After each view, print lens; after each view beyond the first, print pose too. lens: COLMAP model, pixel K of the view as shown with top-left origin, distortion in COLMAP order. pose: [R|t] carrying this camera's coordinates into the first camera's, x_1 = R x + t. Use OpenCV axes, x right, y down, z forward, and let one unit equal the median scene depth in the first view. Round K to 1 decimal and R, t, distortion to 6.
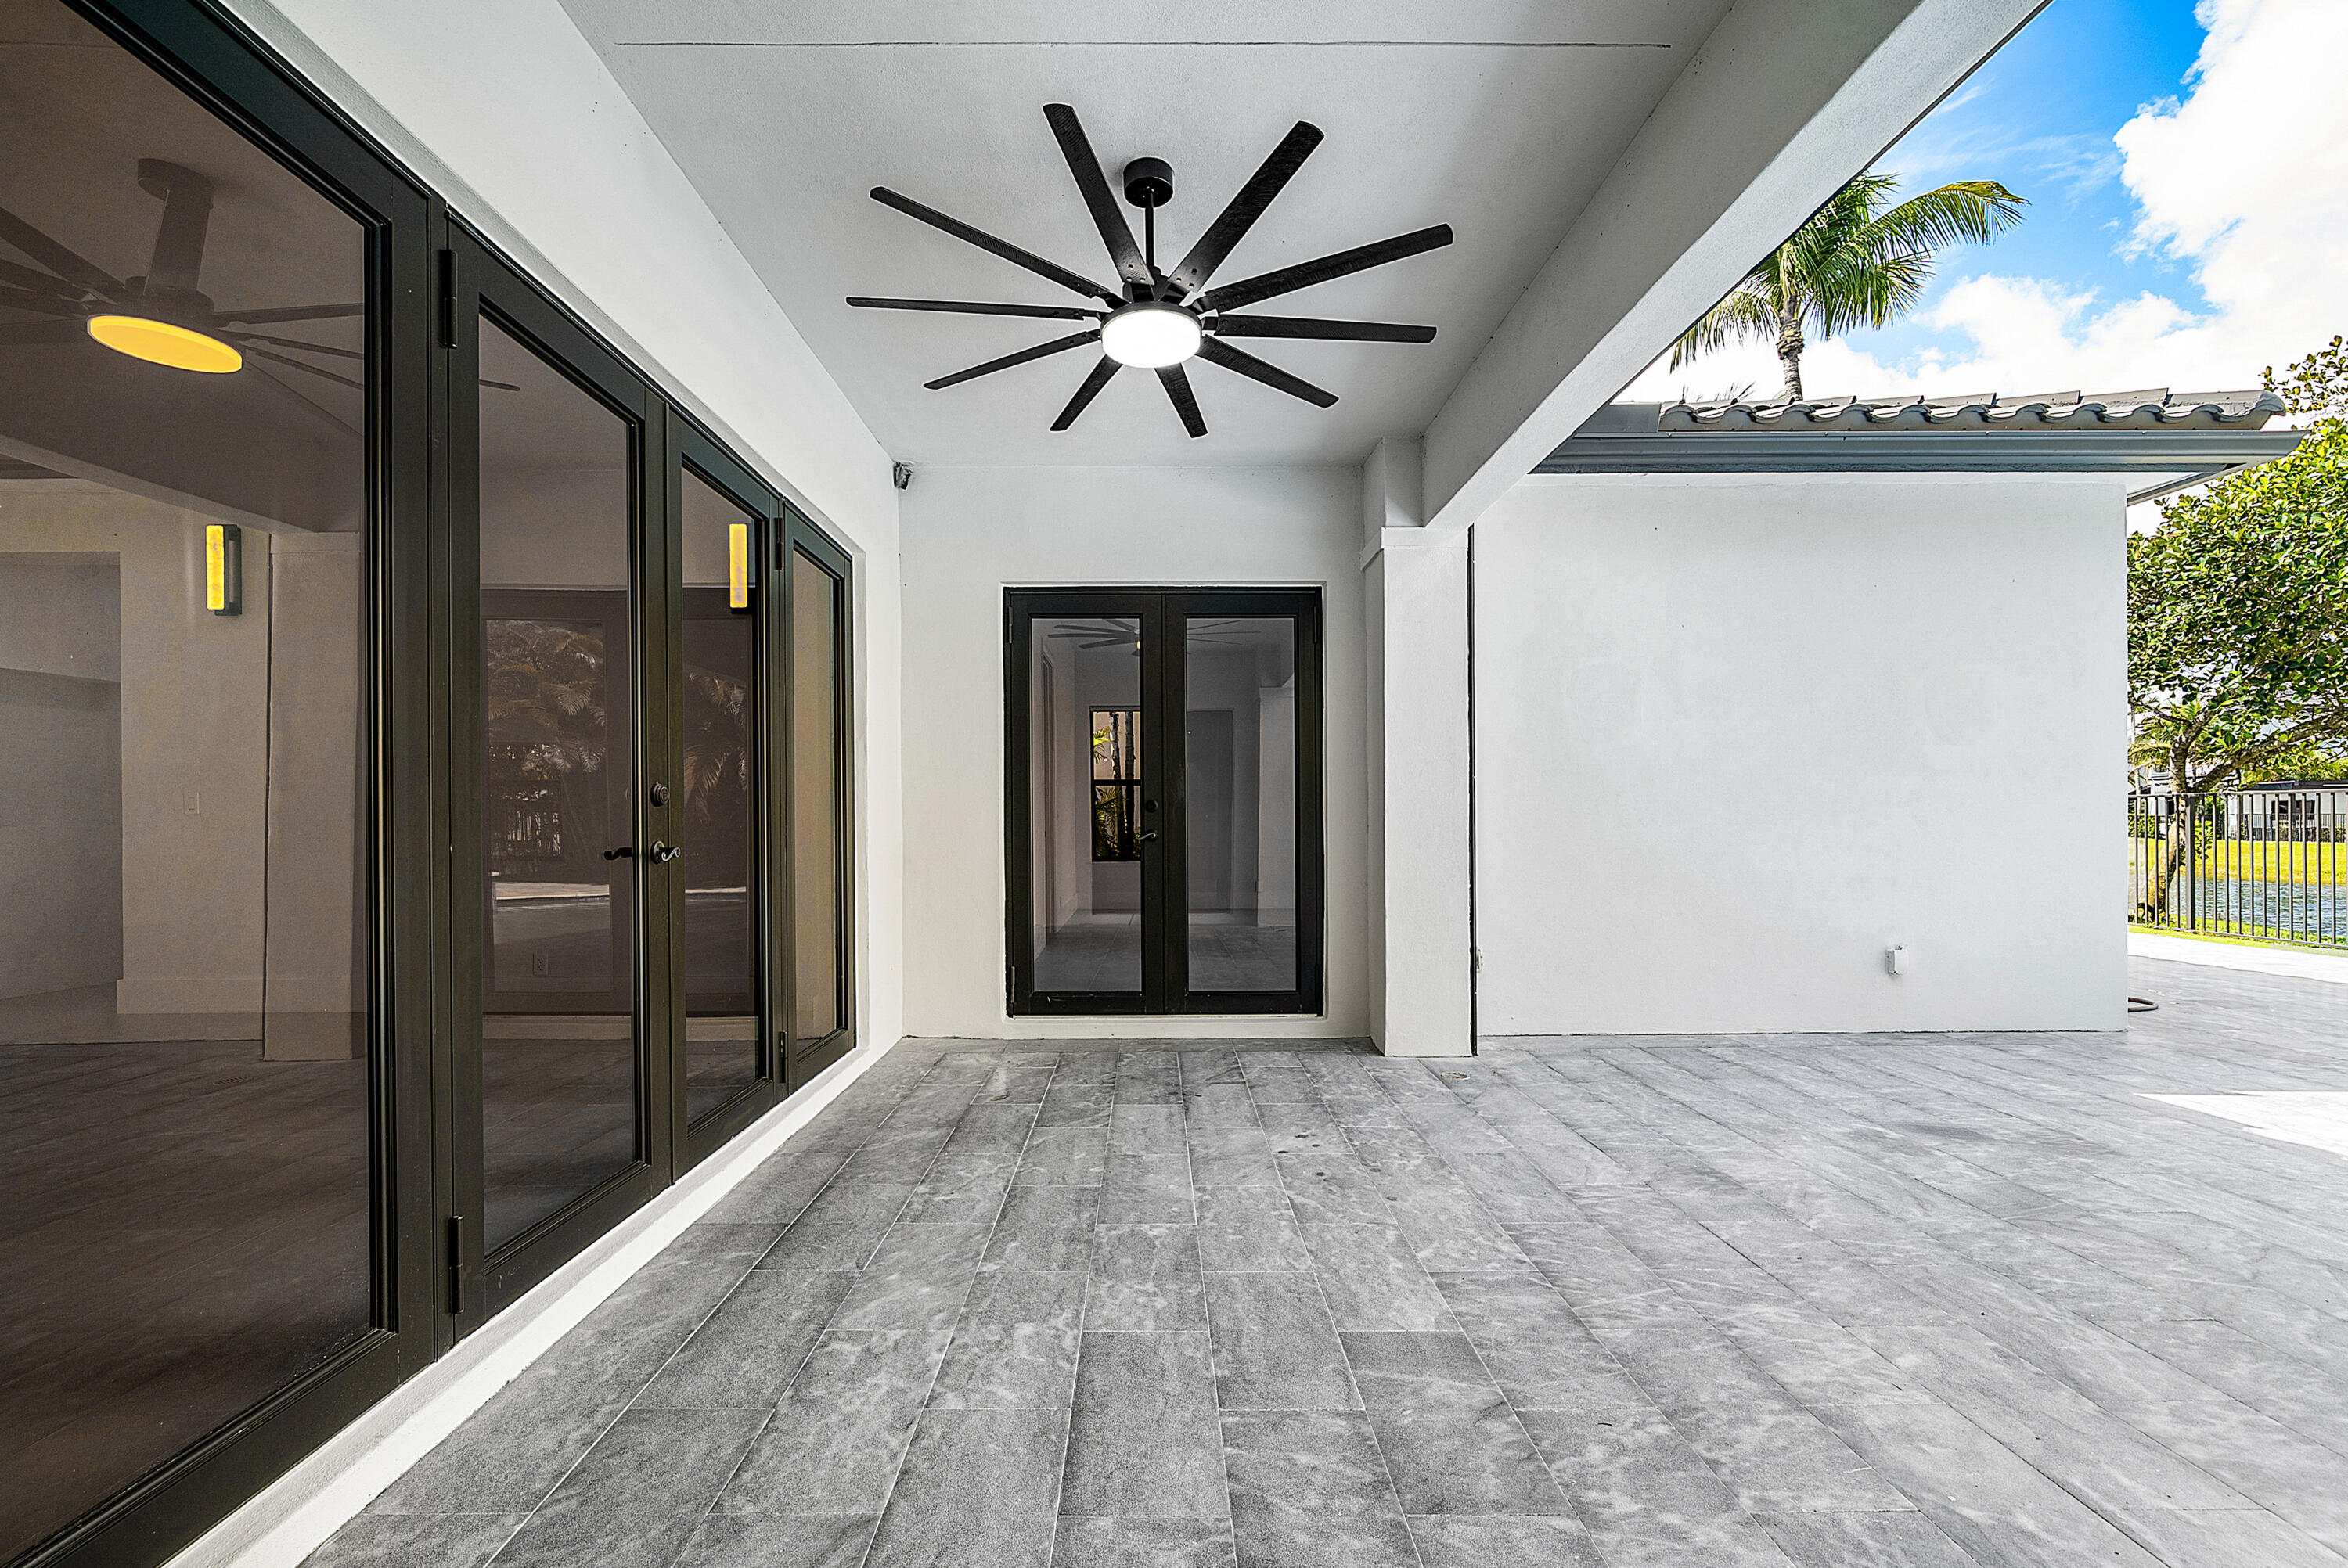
lens RADIAL K [[977.0, 0, 1153.7], [0, 977.0, 793.2], [0, 0, 1]] dist [0.012263, -0.000115]
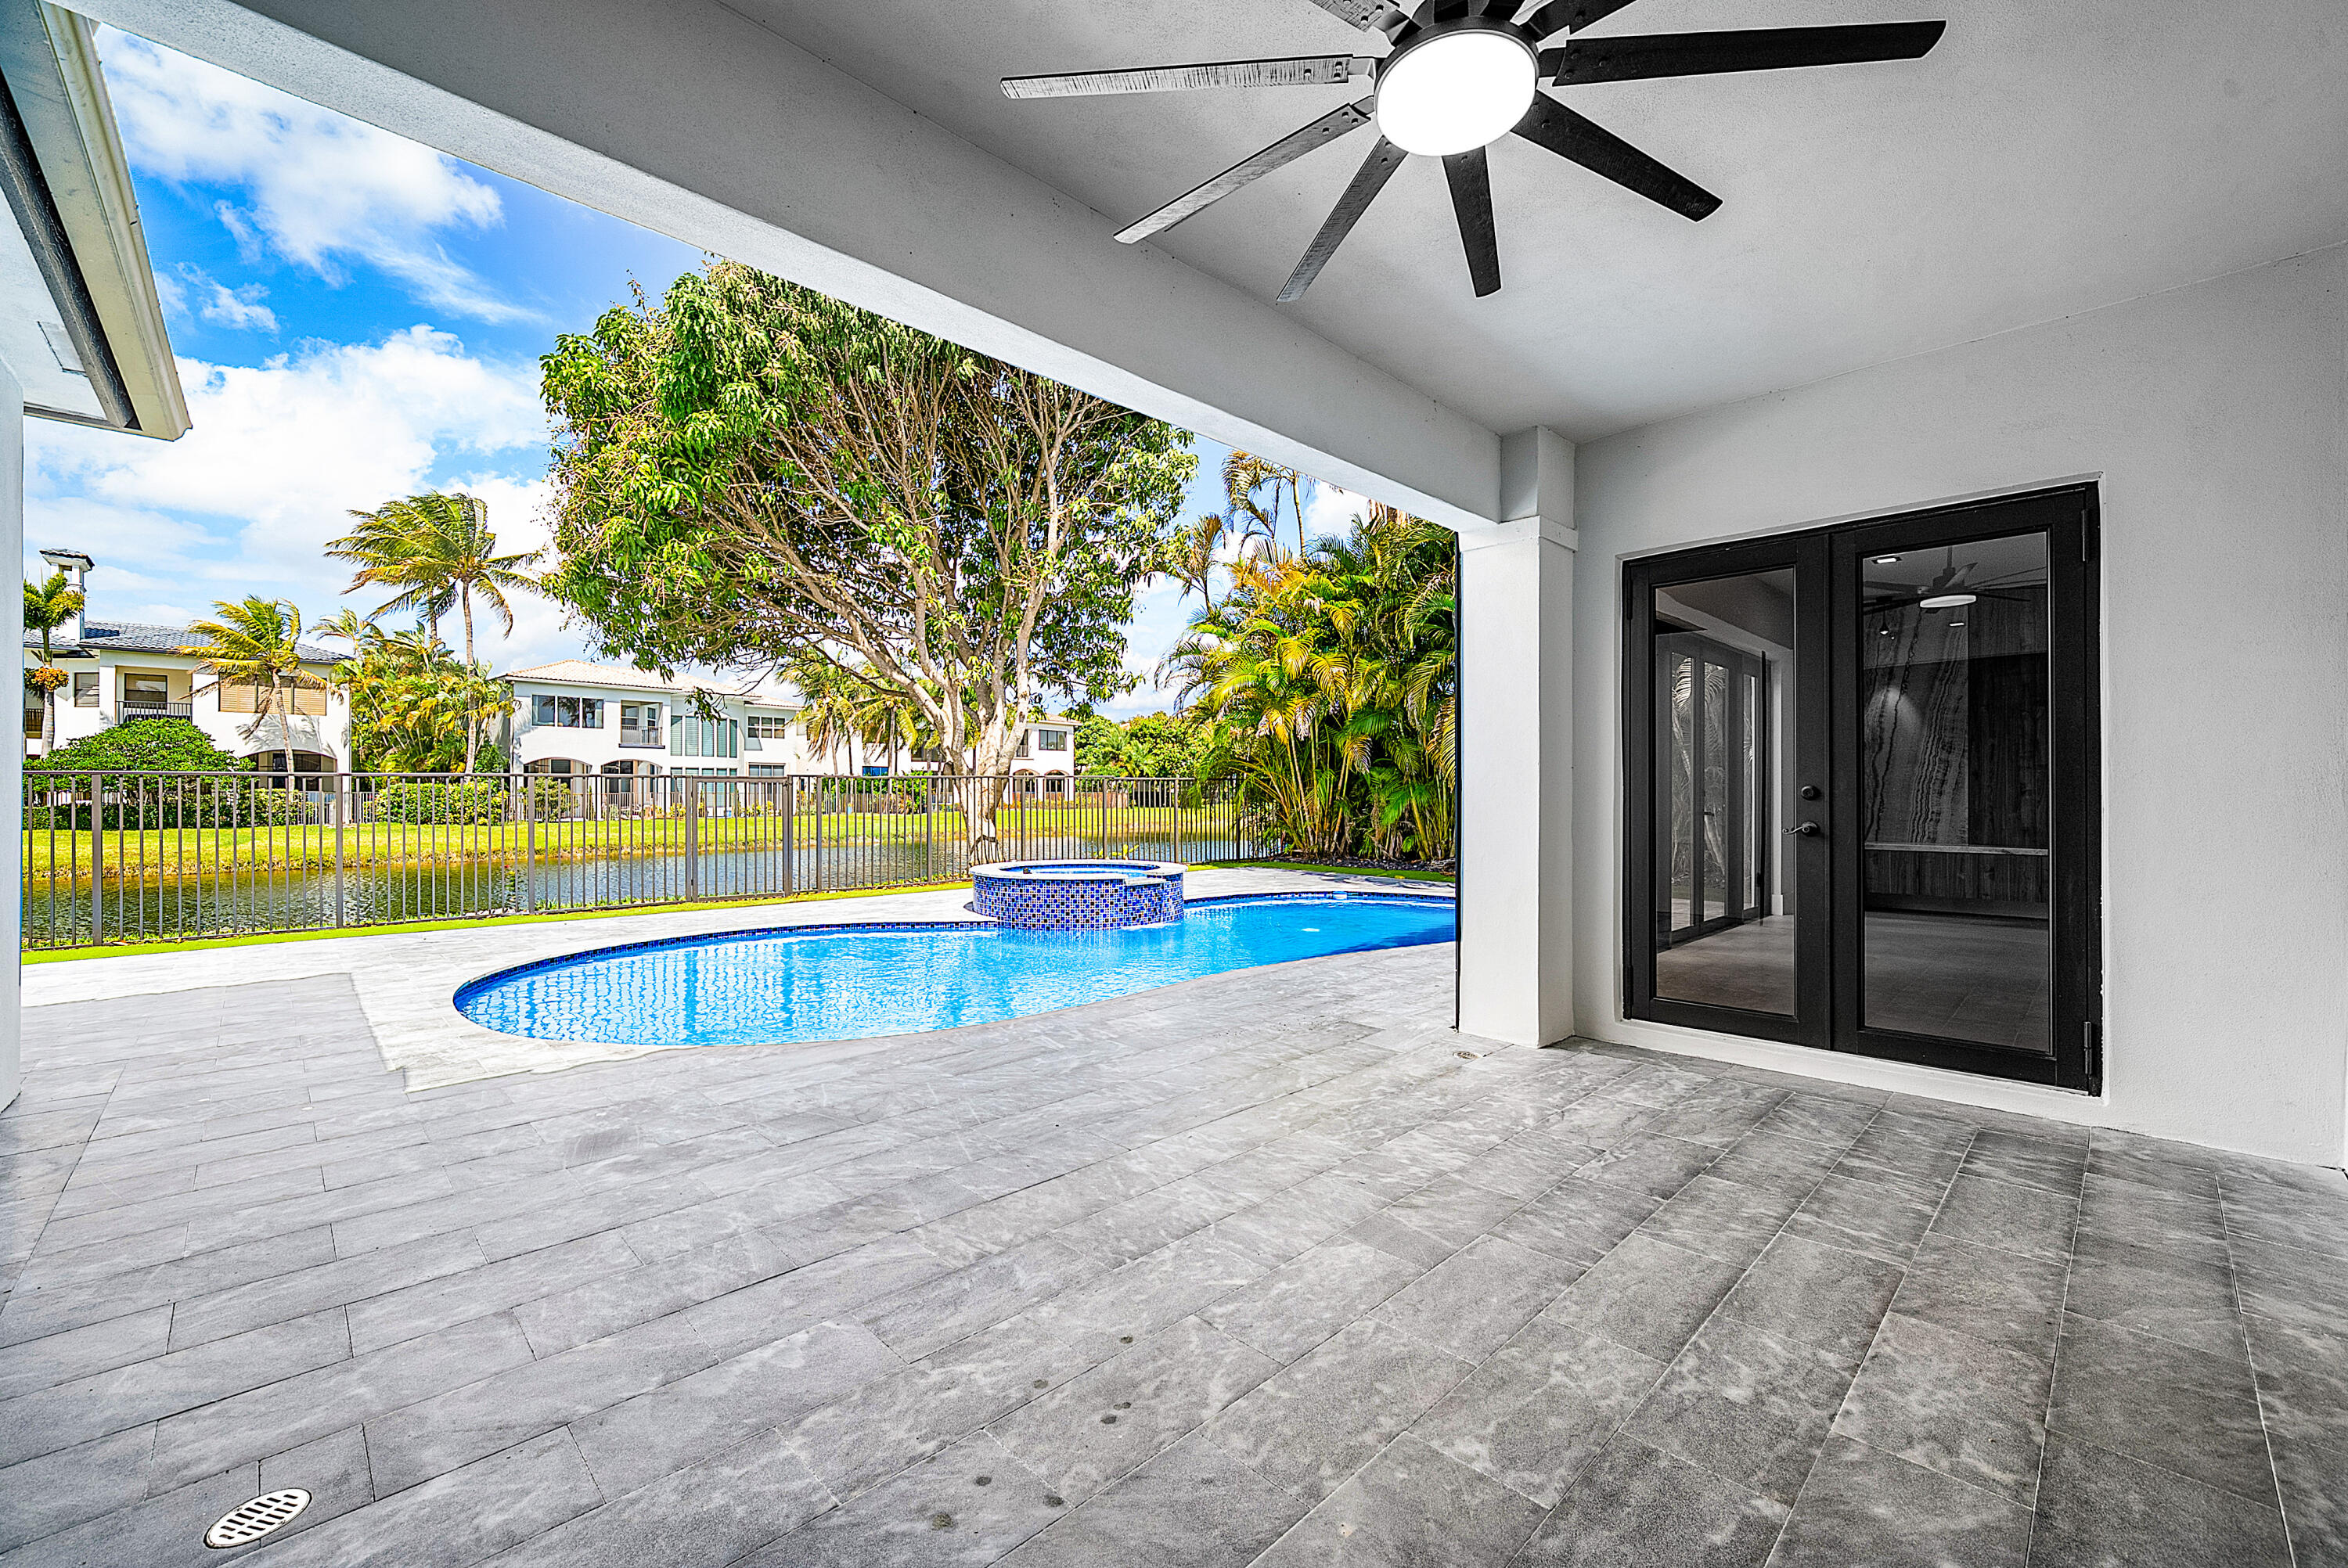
lens RADIAL K [[939.0, 0, 1174.0], [0, 939.0, 784.0], [0, 0, 1]] dist [-0.008523, 0.000183]
pose [[-0.694257, 0.012519, 0.719619, -0.318192], [-0.014333, 0.999410, -0.031214, 0.017653], [-0.719585, -0.031985, -0.693668, 1.593773]]
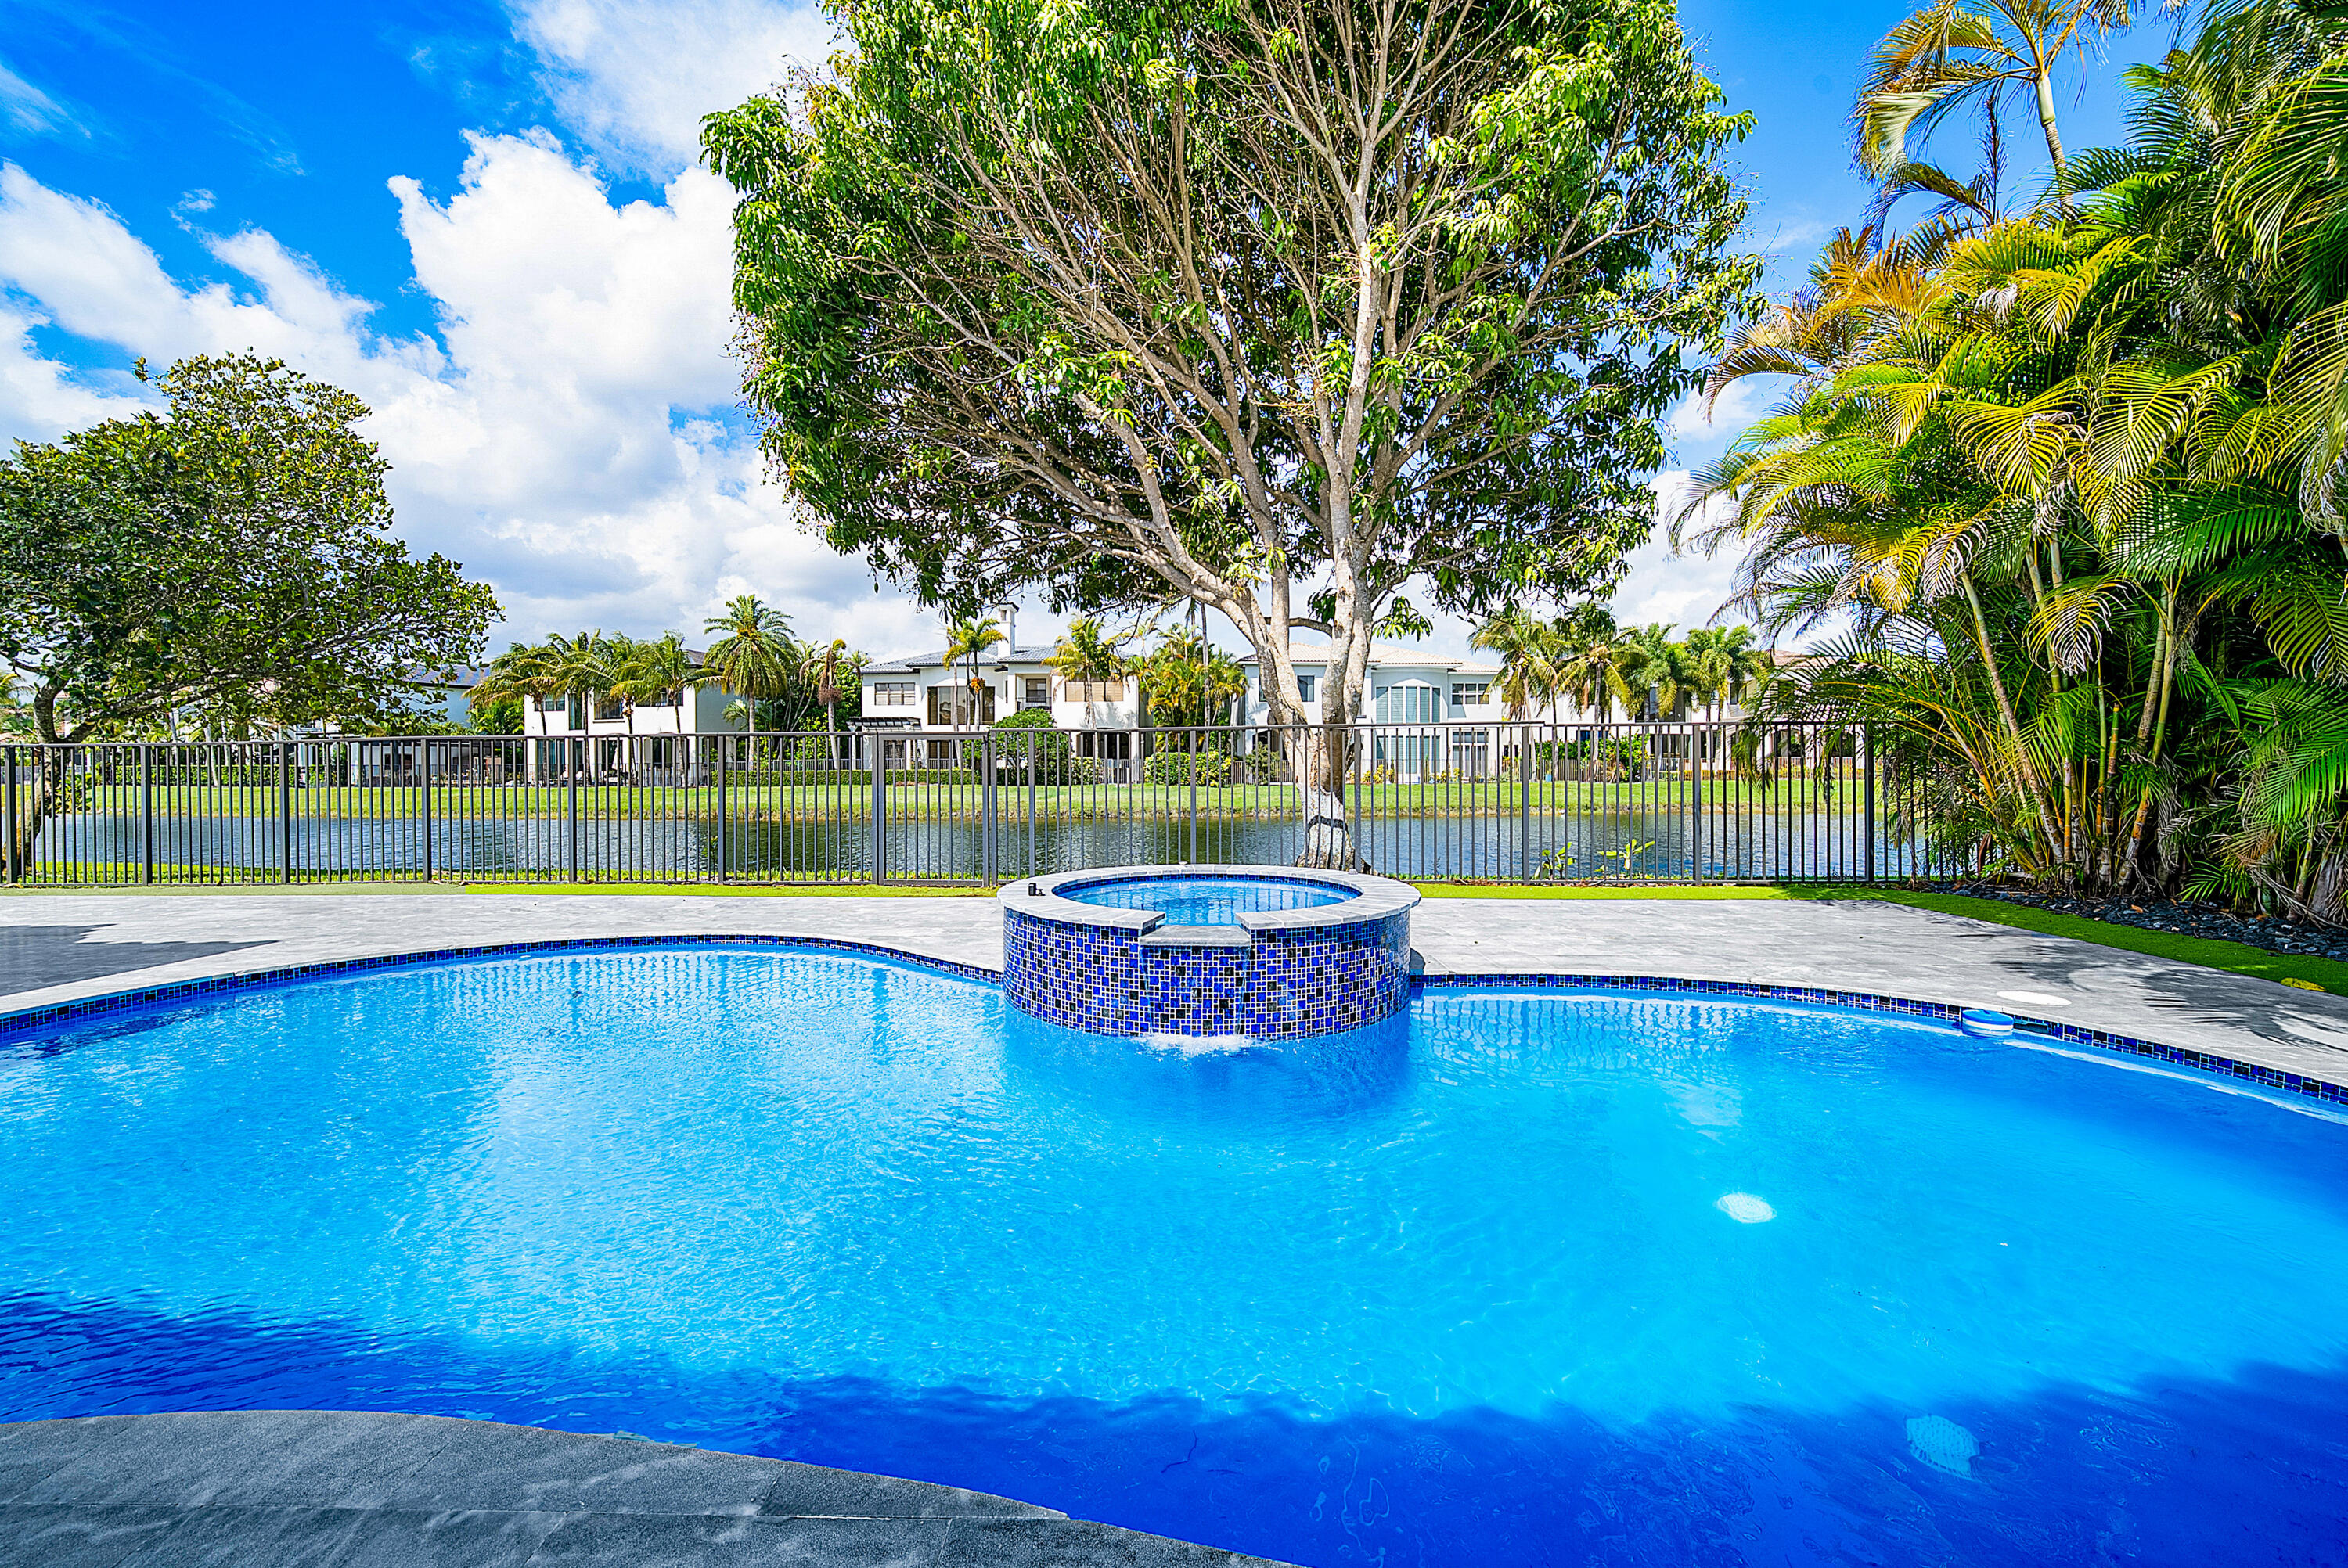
lens RADIAL K [[911.6, 0, 1180.7], [0, 911.6, 760.8], [0, 0, 1]] dist [-0.000078, 0.000051]
pose [[0.025680, 0.006302, 0.999650, 0.693814], [-0.022753, 0.999725, -0.005718, -0.013772], [-0.999411, -0.022598, 0.025816, -0.647044]]
